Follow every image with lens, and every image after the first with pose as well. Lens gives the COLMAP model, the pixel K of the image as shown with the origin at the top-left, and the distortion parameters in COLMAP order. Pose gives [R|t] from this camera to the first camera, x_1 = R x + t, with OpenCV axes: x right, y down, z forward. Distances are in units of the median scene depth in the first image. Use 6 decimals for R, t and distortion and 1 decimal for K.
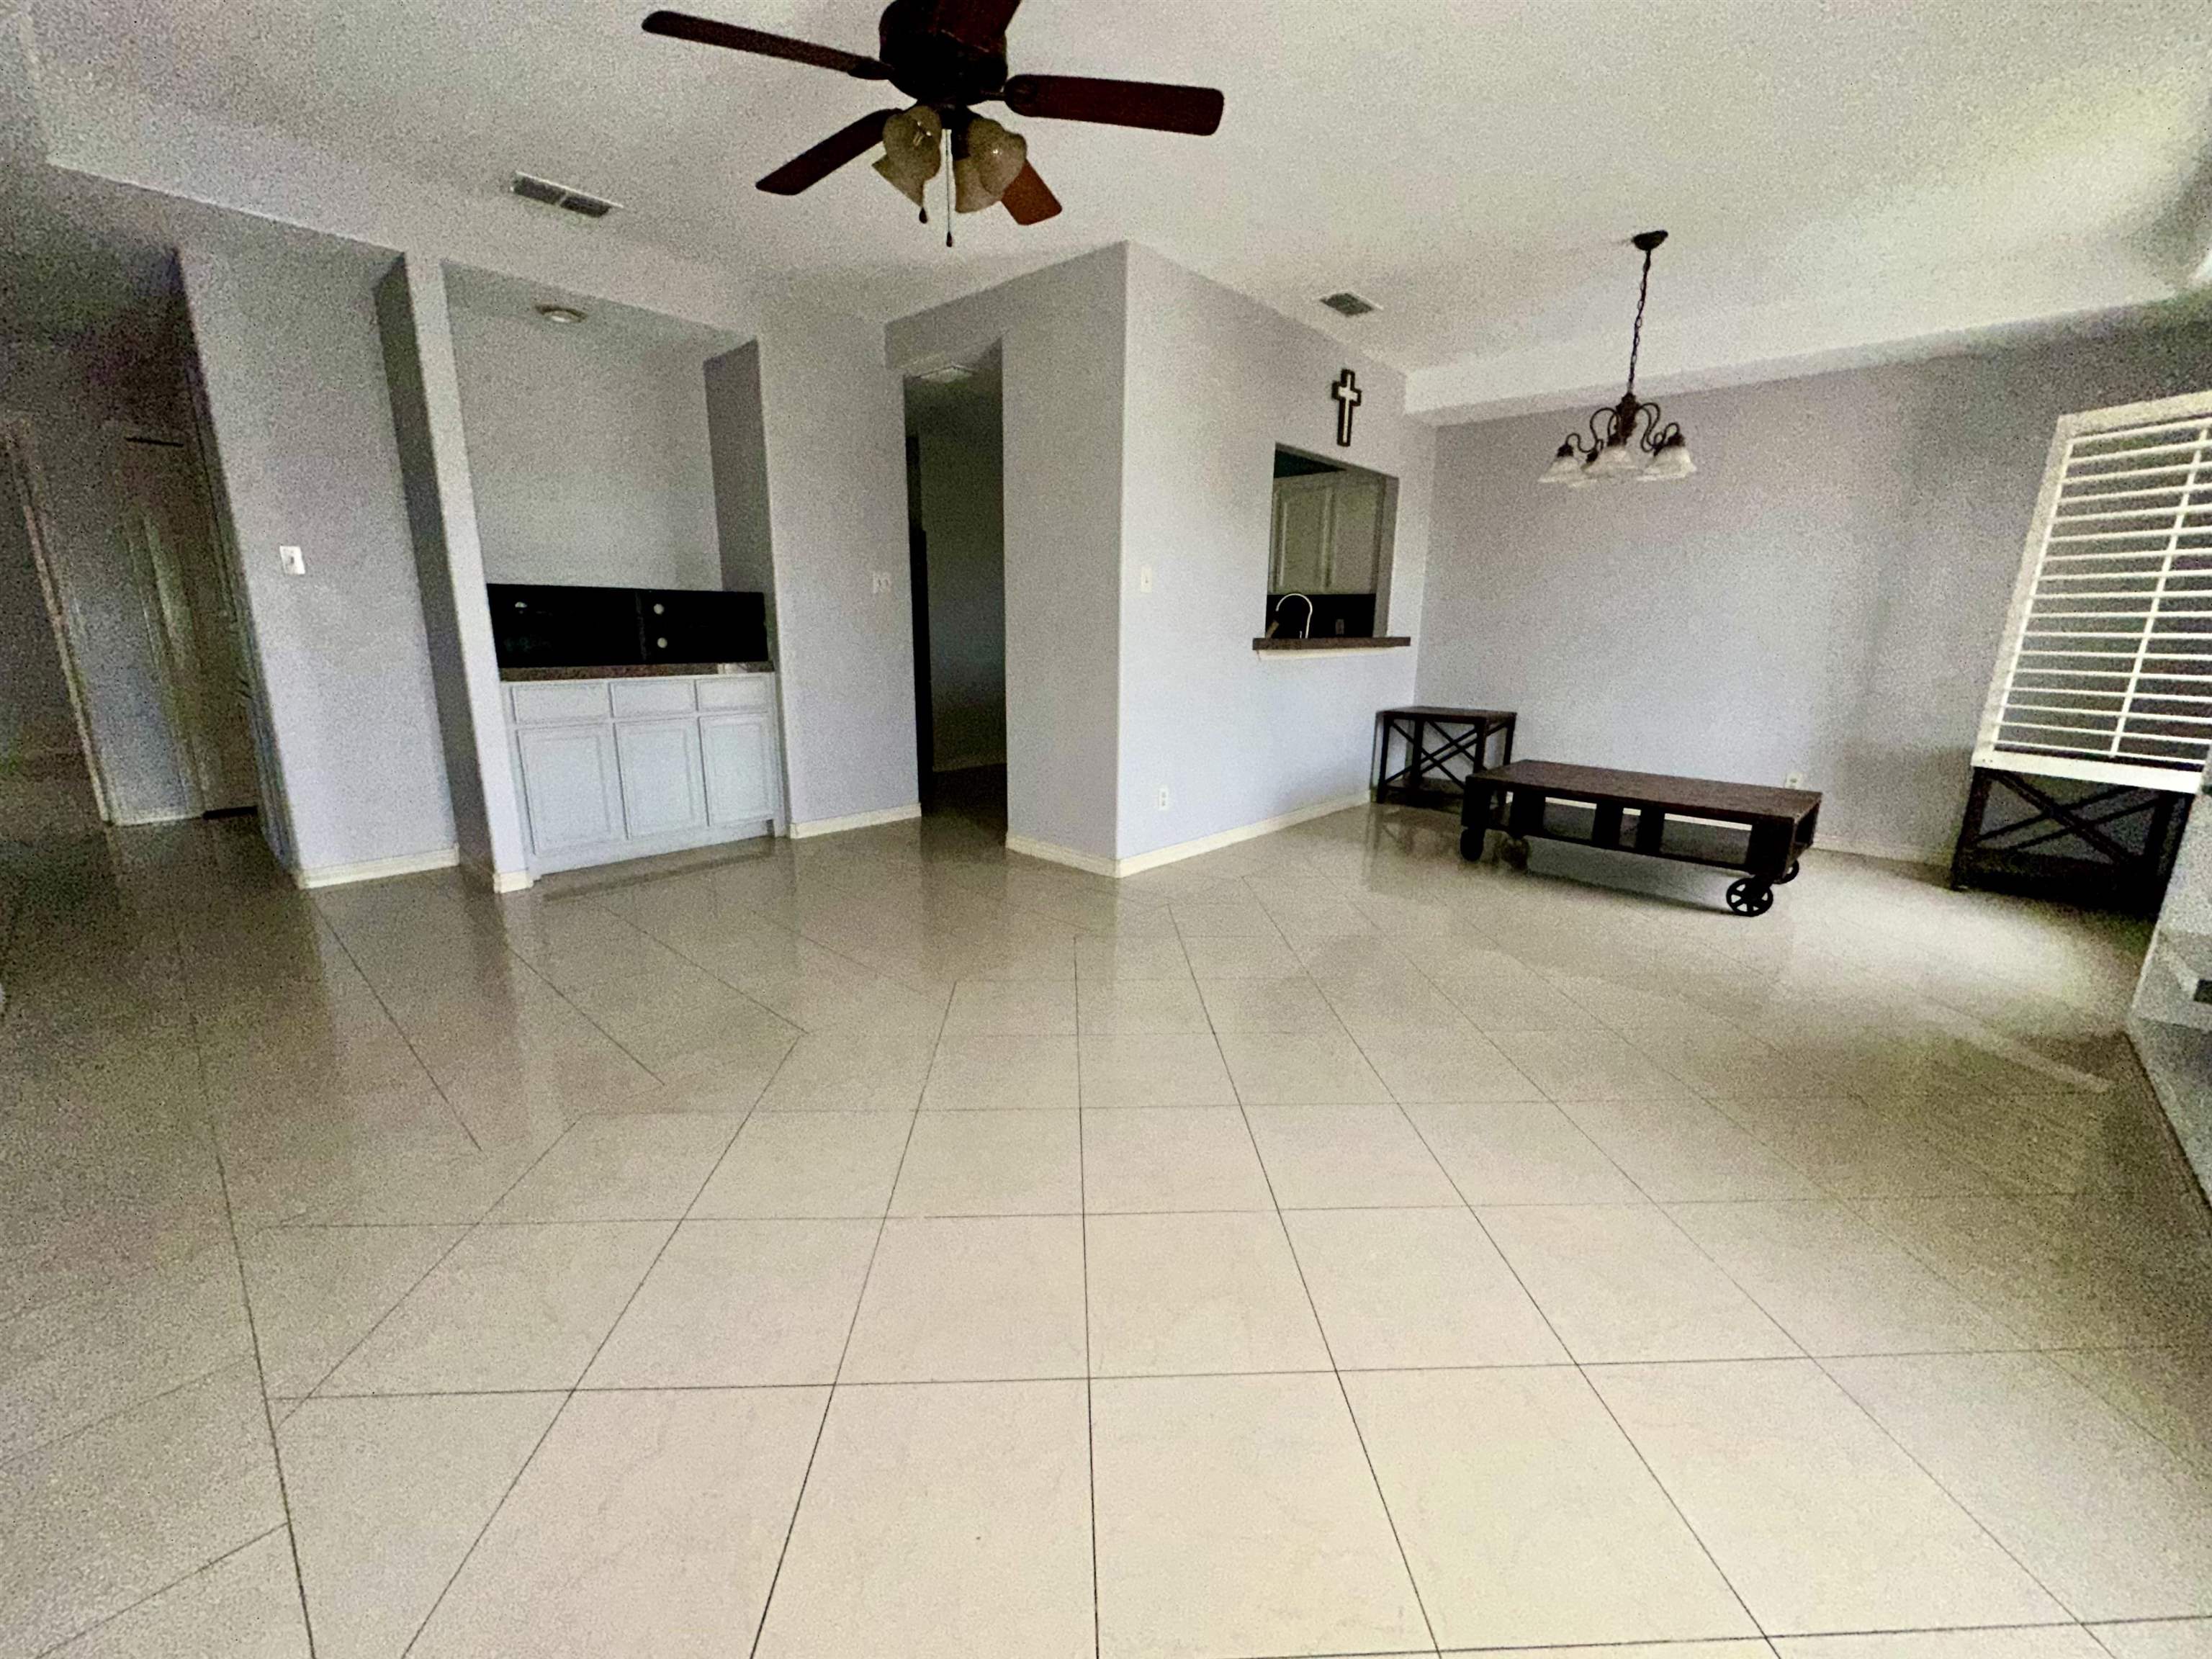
lens RADIAL K [[900.3, 0, 1106.0], [0, 900.3, 829.5], [0, 0, 1]] dist [0.045271, 0.000061]
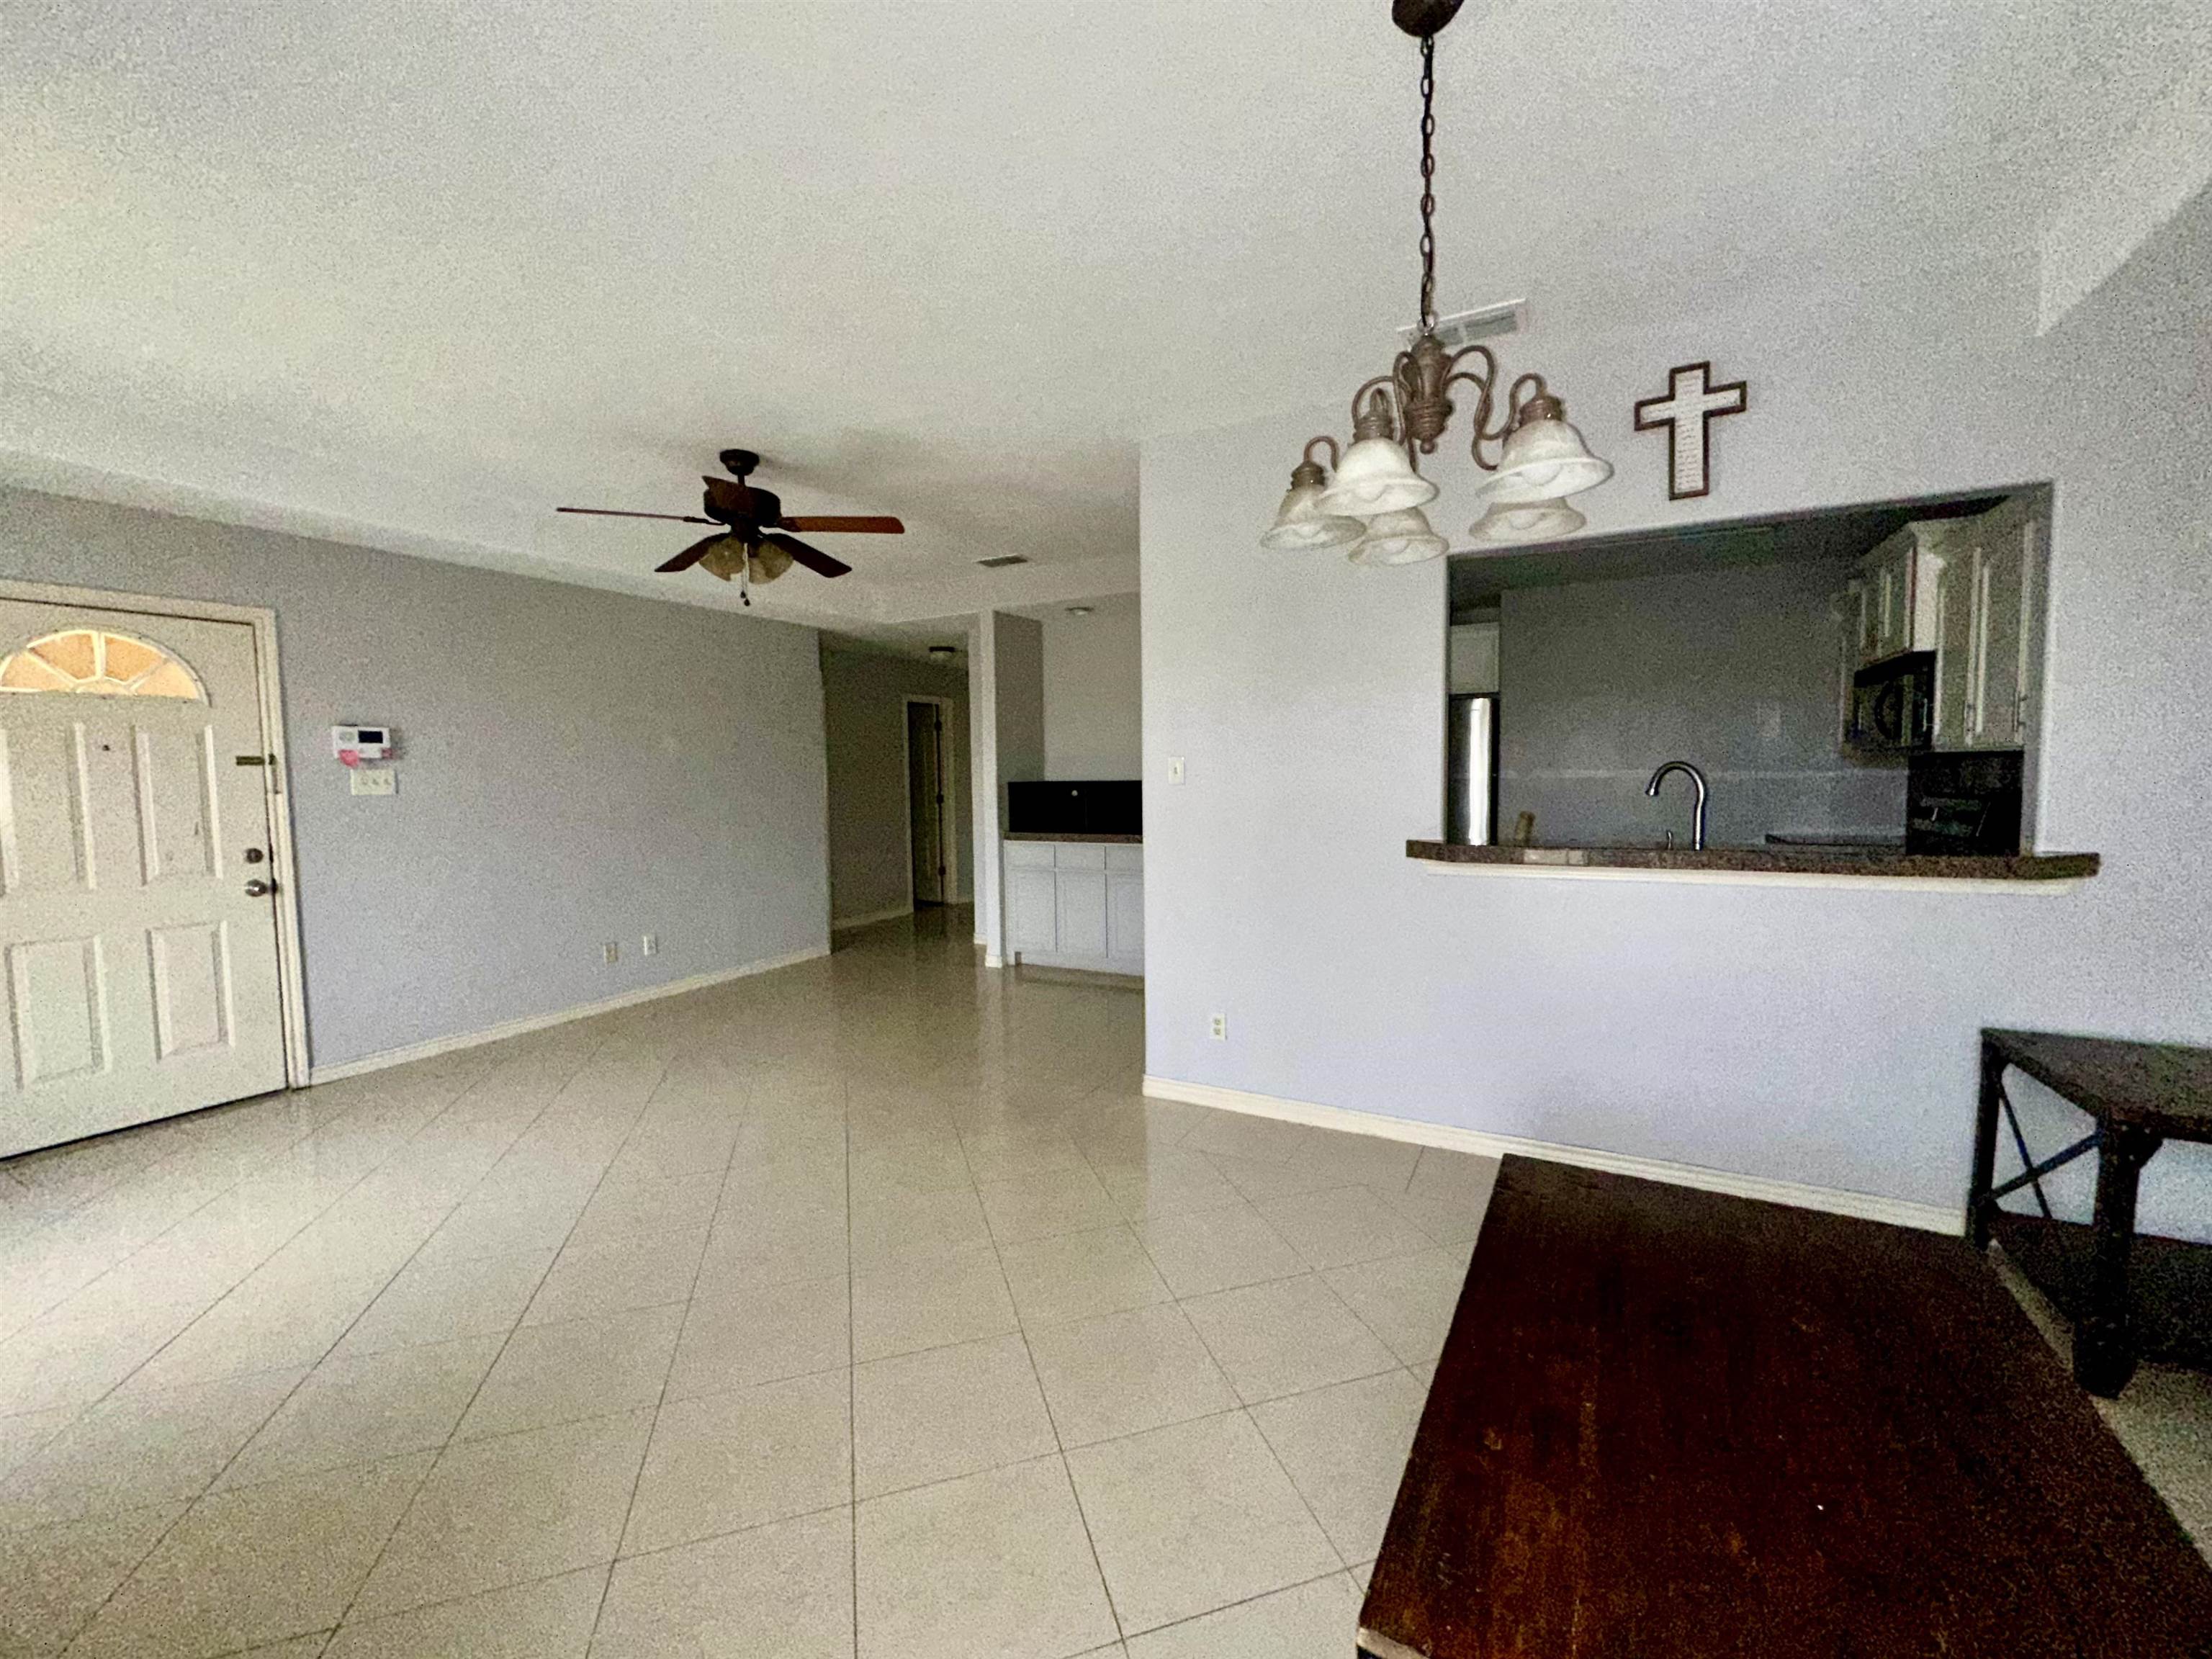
lens RADIAL K [[879.6, 0, 1106.0], [0, 879.6, 829.5], [0, 0, 1]] dist [0.098324, -0.000008]
pose [[0.272923, 0.048973, -0.960789, 0.811948], [-0.199440, 0.979887, -0.006707, -0.185995], [0.941136, 0.193450, 0.277201, 0.659585]]
